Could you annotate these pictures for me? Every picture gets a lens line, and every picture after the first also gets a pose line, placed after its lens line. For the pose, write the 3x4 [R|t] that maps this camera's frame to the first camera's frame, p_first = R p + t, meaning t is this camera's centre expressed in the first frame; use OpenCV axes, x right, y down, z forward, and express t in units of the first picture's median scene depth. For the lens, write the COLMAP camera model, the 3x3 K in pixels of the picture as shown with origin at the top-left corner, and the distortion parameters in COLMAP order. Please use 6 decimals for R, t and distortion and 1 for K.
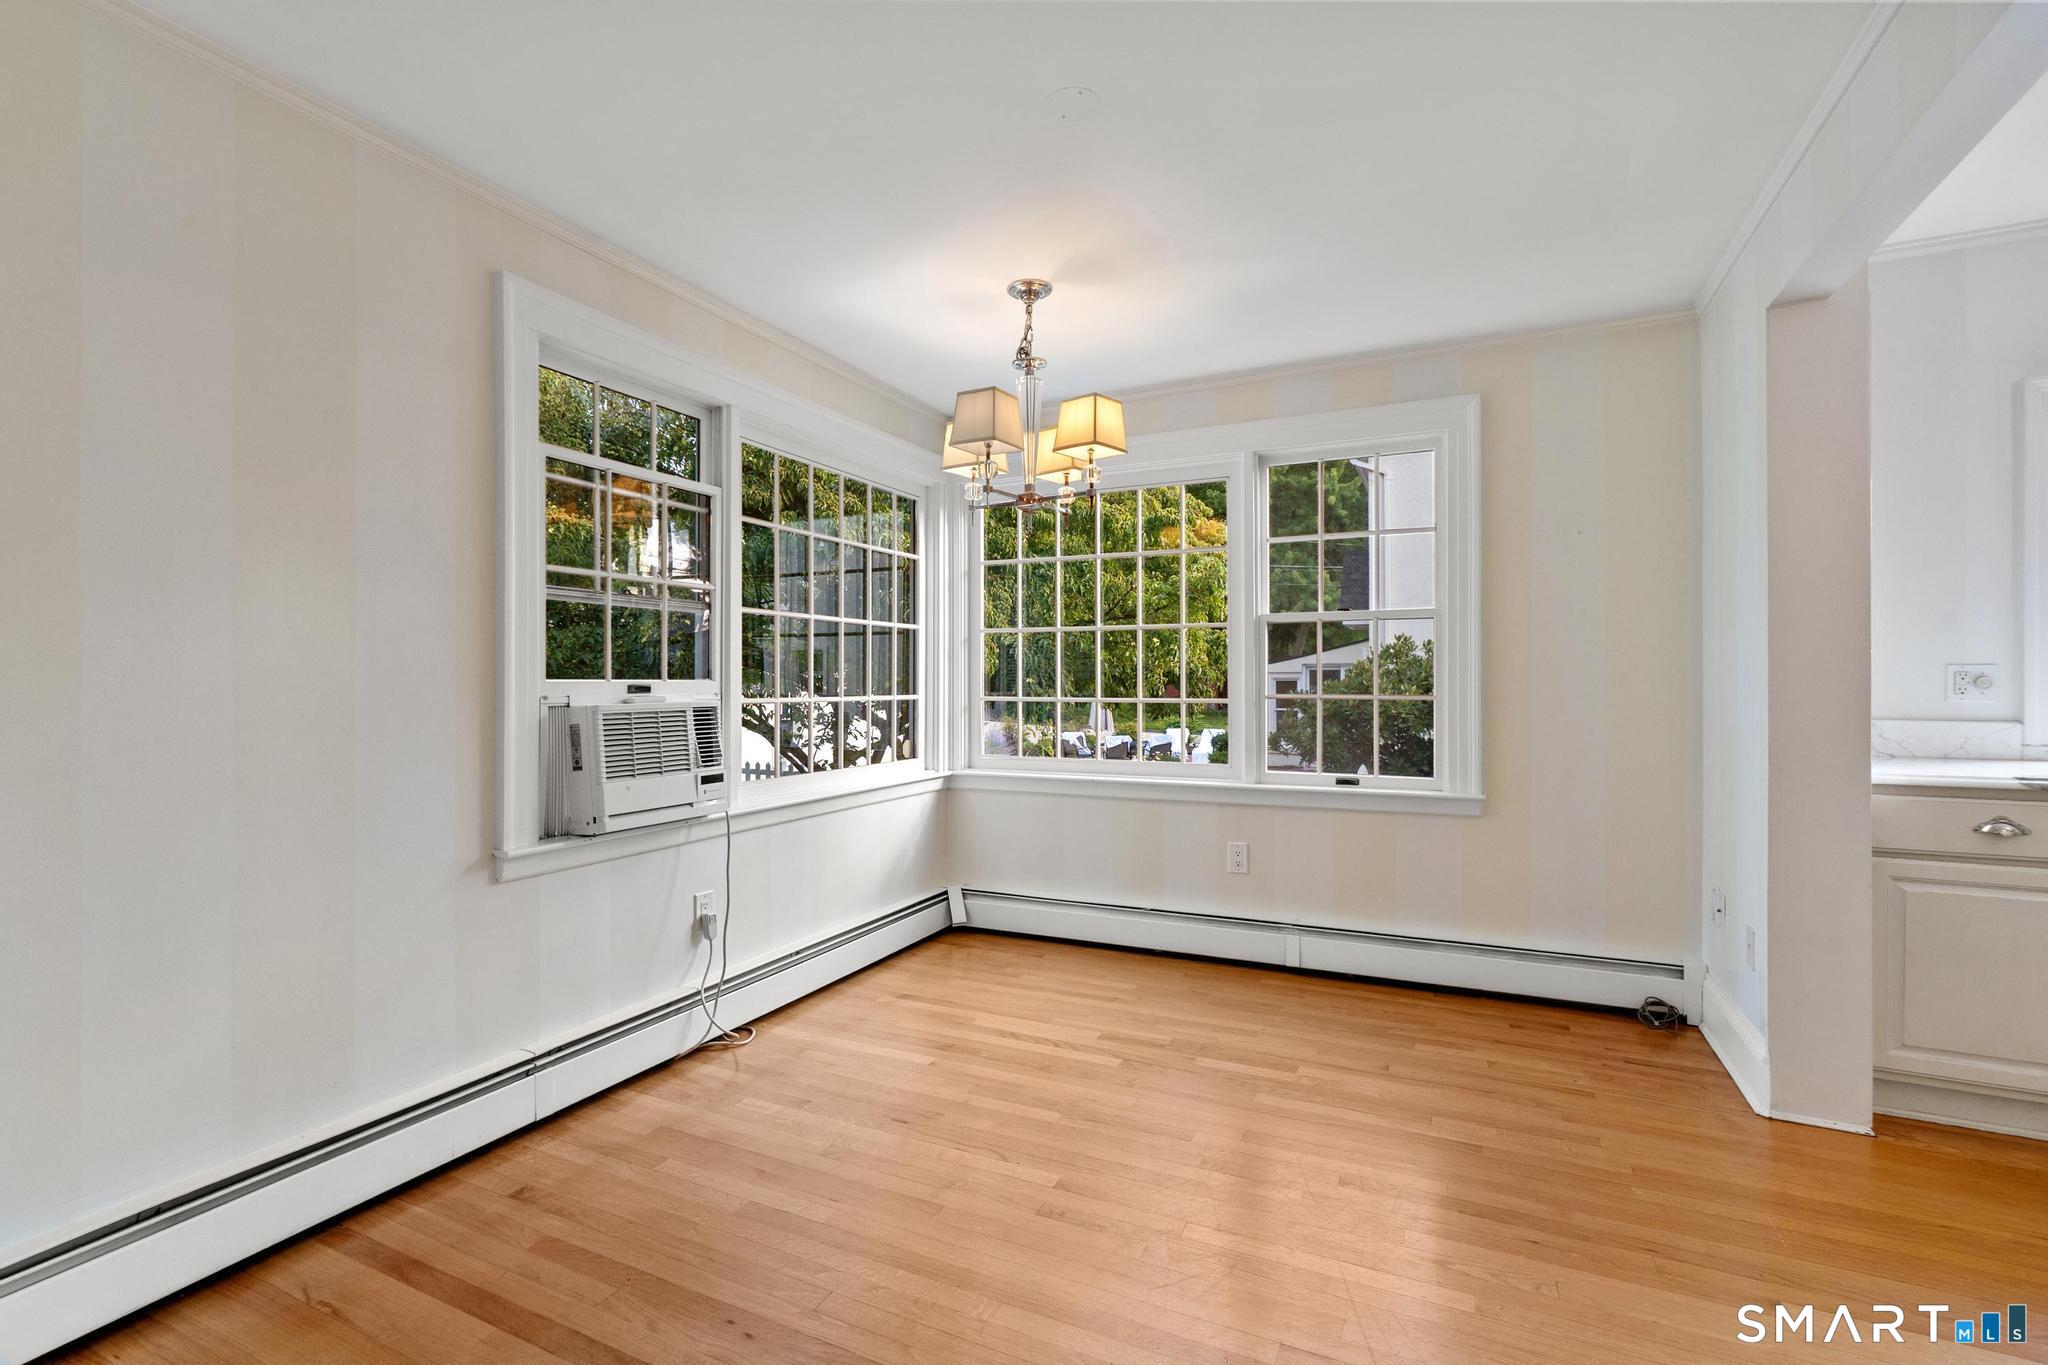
lens RADIAL K [[926.3, 0, 1012.8], [0, 926.3, 682.9], [0, 0, 1]] dist [-0.001807, 0.000070]
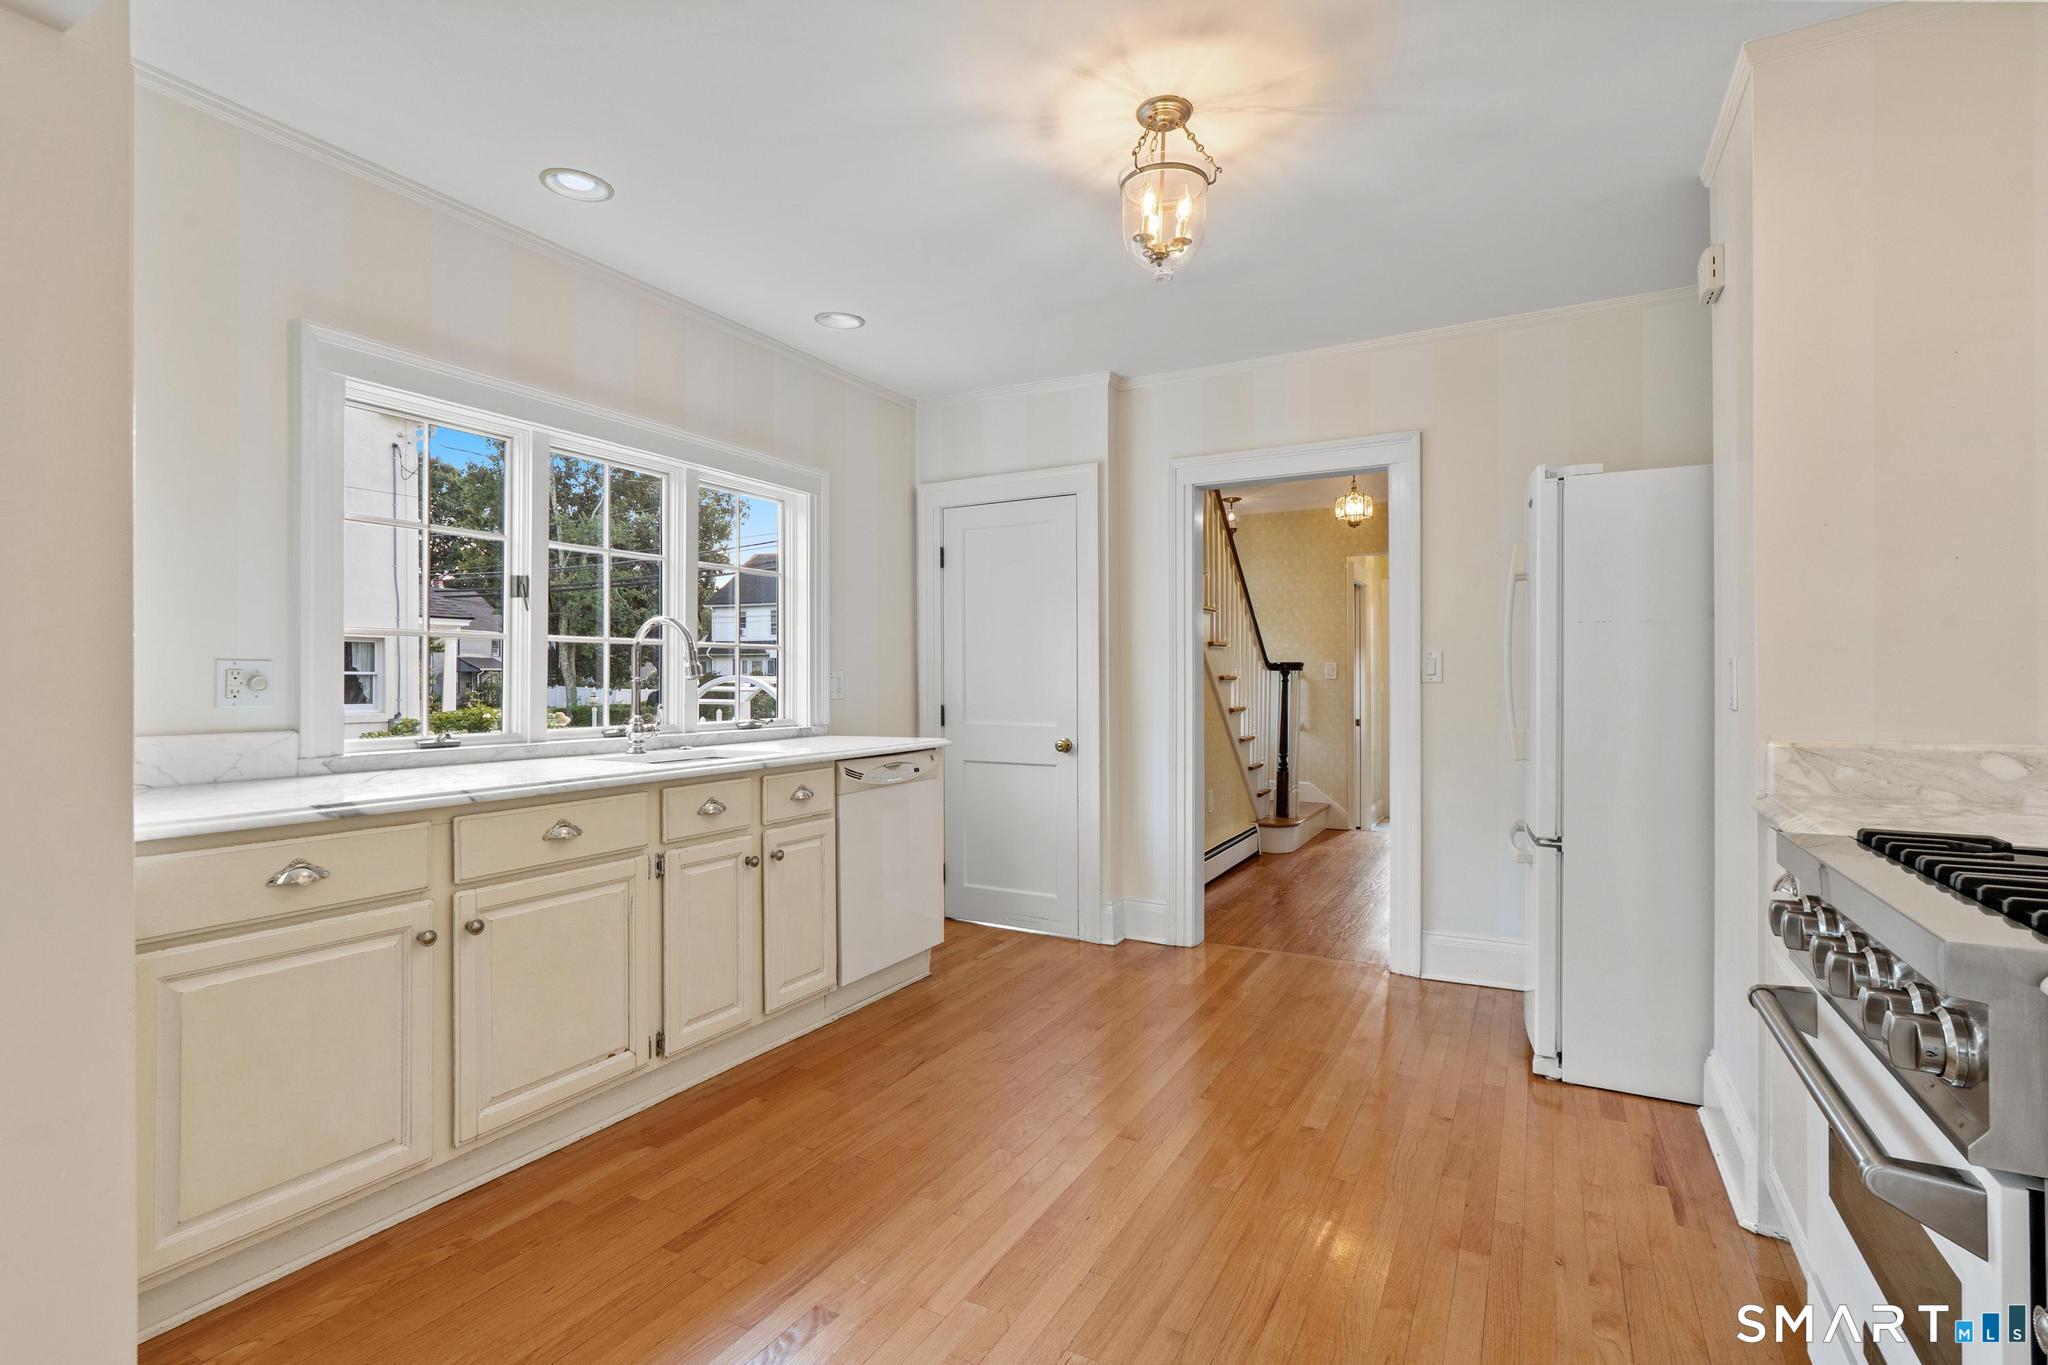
lens RADIAL K [[982.2, 0, 990.5], [0, 982.2, 676.6], [0, 0, 1]] dist [-0.001974, 0.000198]
pose [[0.072735, 0.004778, 0.997340, 0.230586], [0.002280, 0.999985, -0.004956, -0.000539], [-0.997349, 0.002634, 0.072723, 0.281855]]
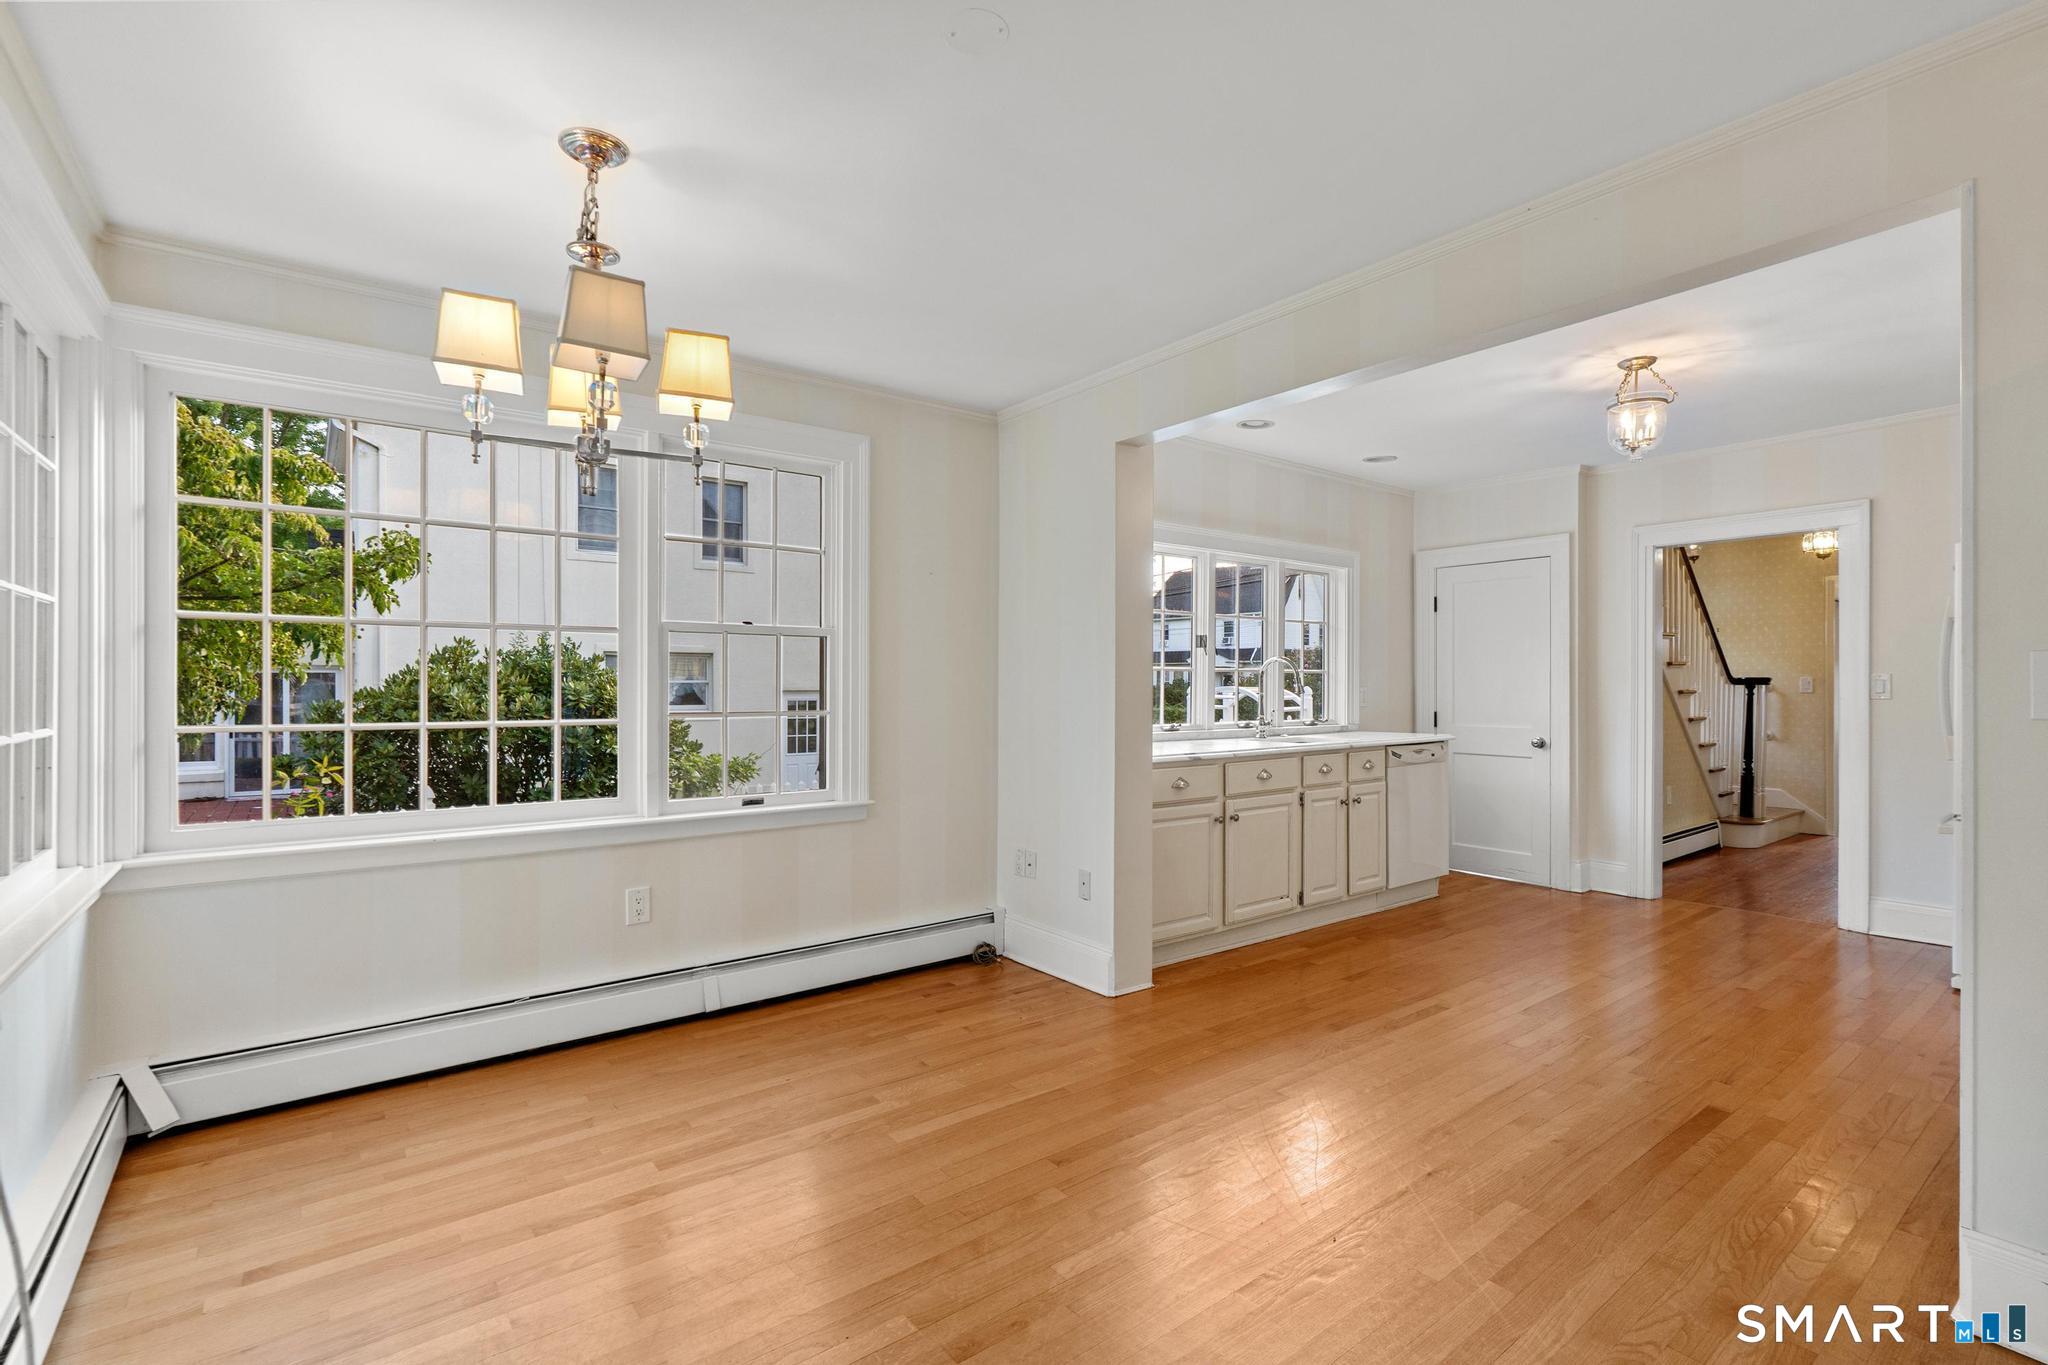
lens RADIAL K [[930.6, 0, 1009.1], [0, 930.6, 687.3], [0, 0, 1]] dist [-0.001129, 0.000305]
pose [[0.453680, 0.001043, 0.891164, -0.446565], [-0.001342, 0.999999, -0.000487, -0.014371], [-0.891164, -0.000975, 0.453681, 0.379576]]
